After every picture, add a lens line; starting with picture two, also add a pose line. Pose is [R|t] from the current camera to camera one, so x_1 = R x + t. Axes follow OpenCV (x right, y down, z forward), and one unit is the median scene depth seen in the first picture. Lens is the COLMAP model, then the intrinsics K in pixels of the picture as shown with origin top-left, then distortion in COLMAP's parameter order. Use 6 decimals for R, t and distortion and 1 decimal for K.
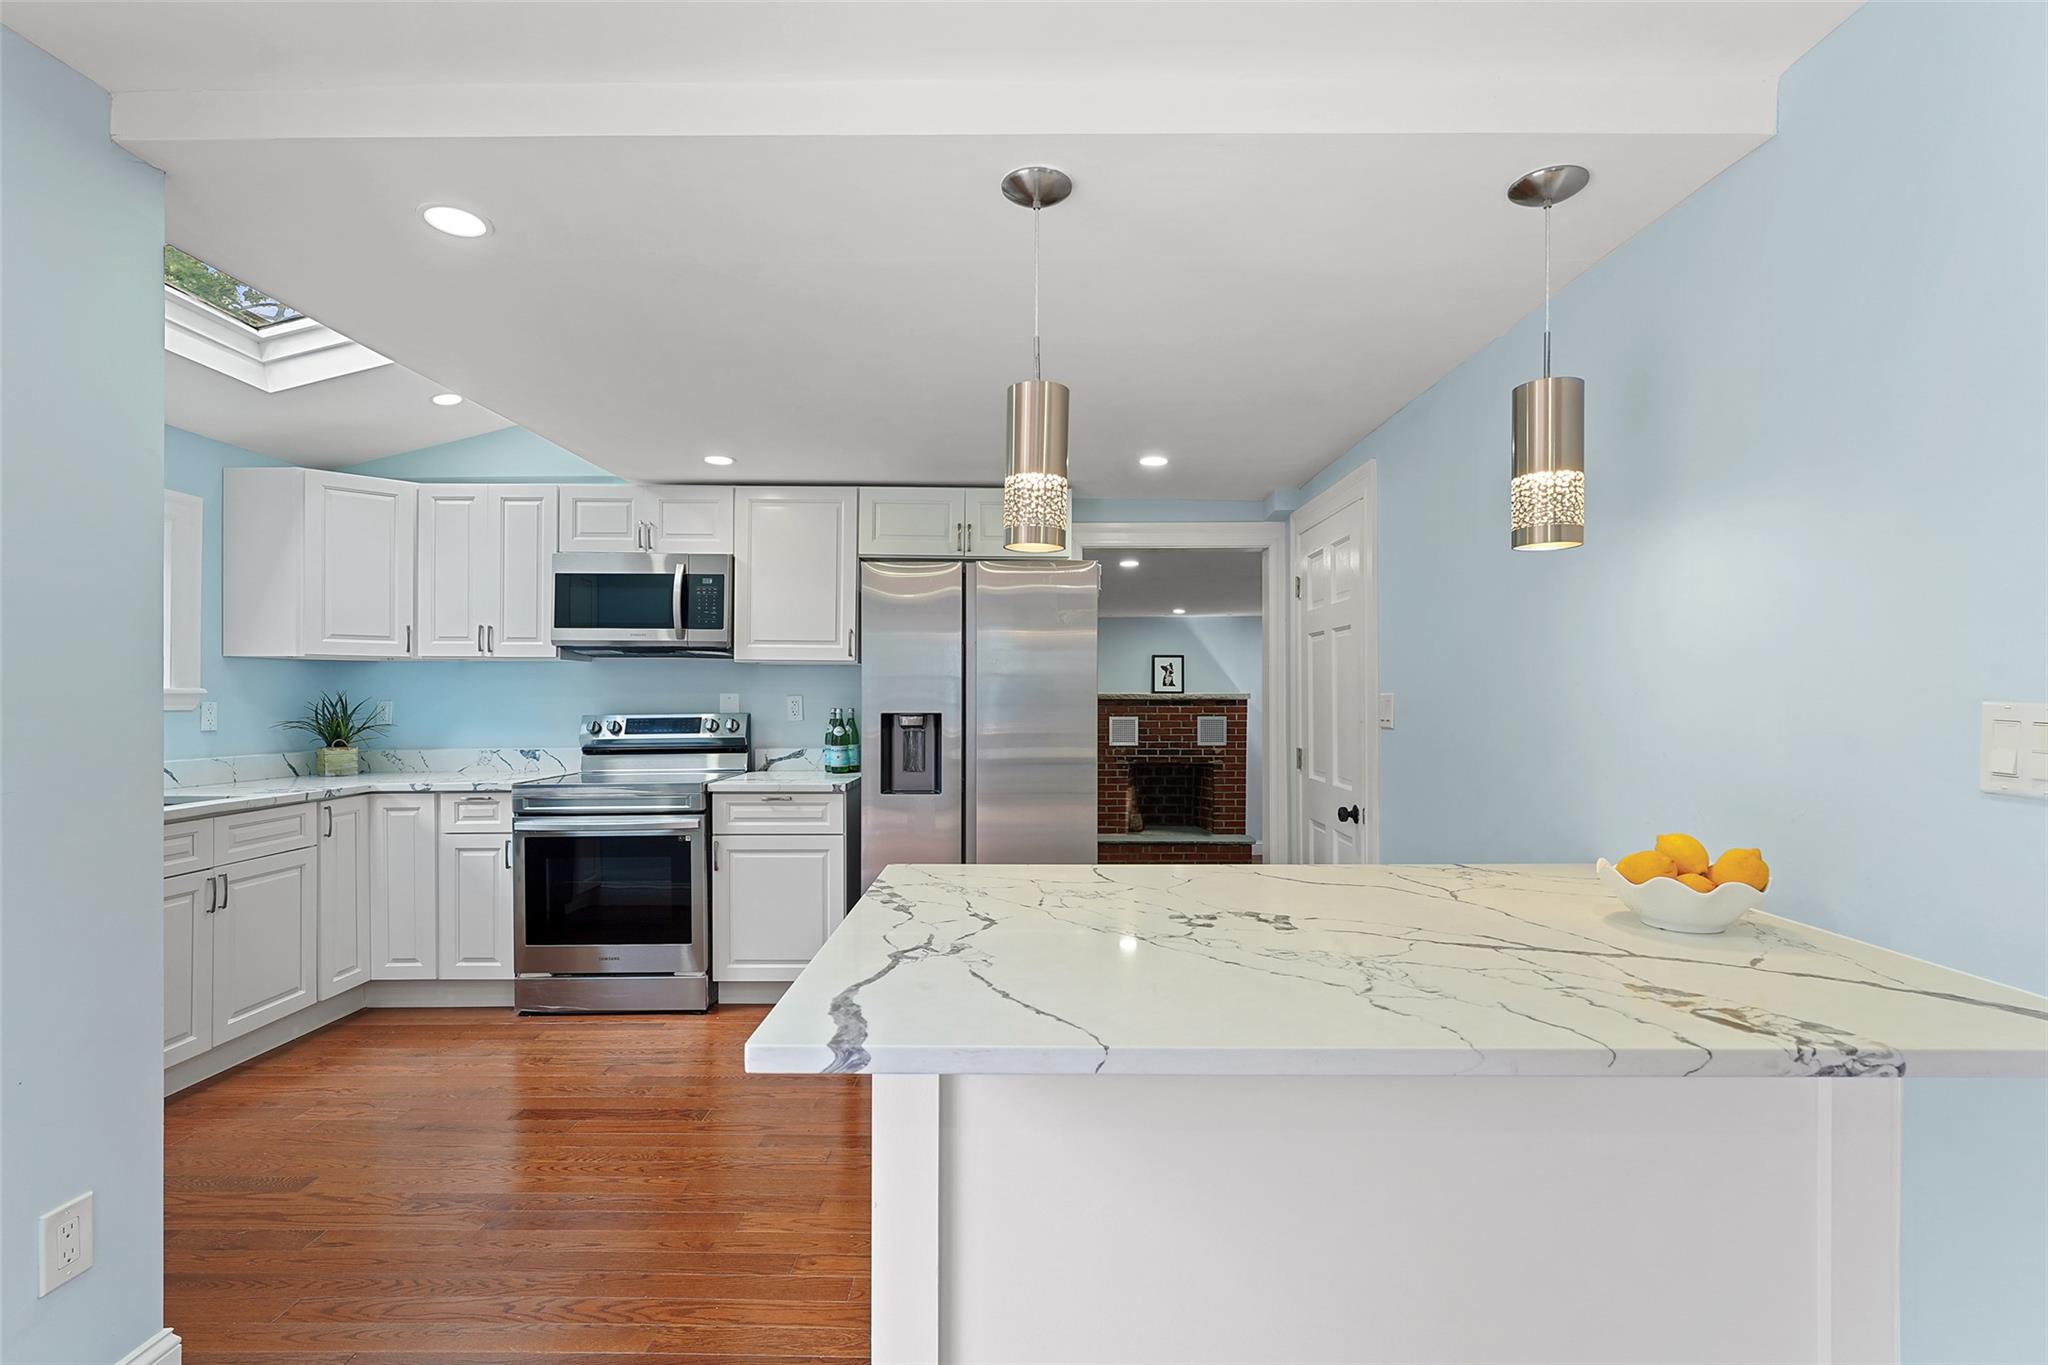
lens RADIAL K [[930.4, 0, 1025.3], [0, 930.4, 693.7], [0, 0, 1]] dist [-0.013384, 0.000063]
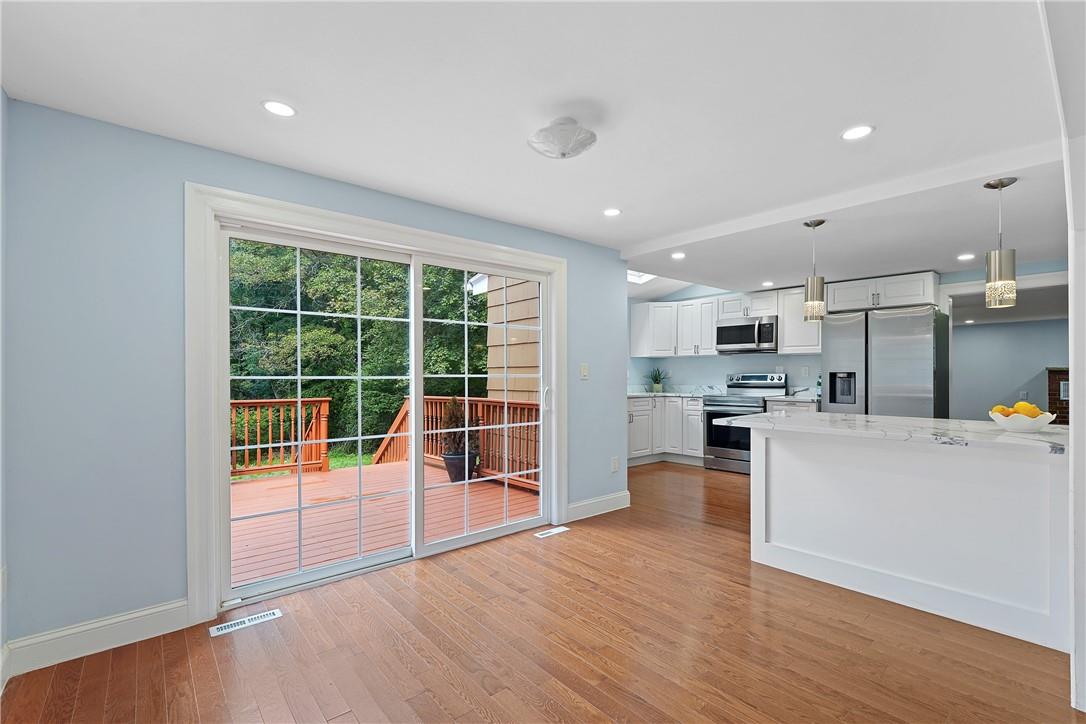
lens RADIAL K [[479.5, 0, 544.9], [0, 479.5, 375.7], [0, 0, 1]] dist [-0.000366, -0.000033]
pose [[0.645284, 0.002855, -0.763937, 0.330115], [0.002055, 0.999983, 0.005473, 0.019945], [0.763940, -0.005101, 0.645268, -0.444034]]
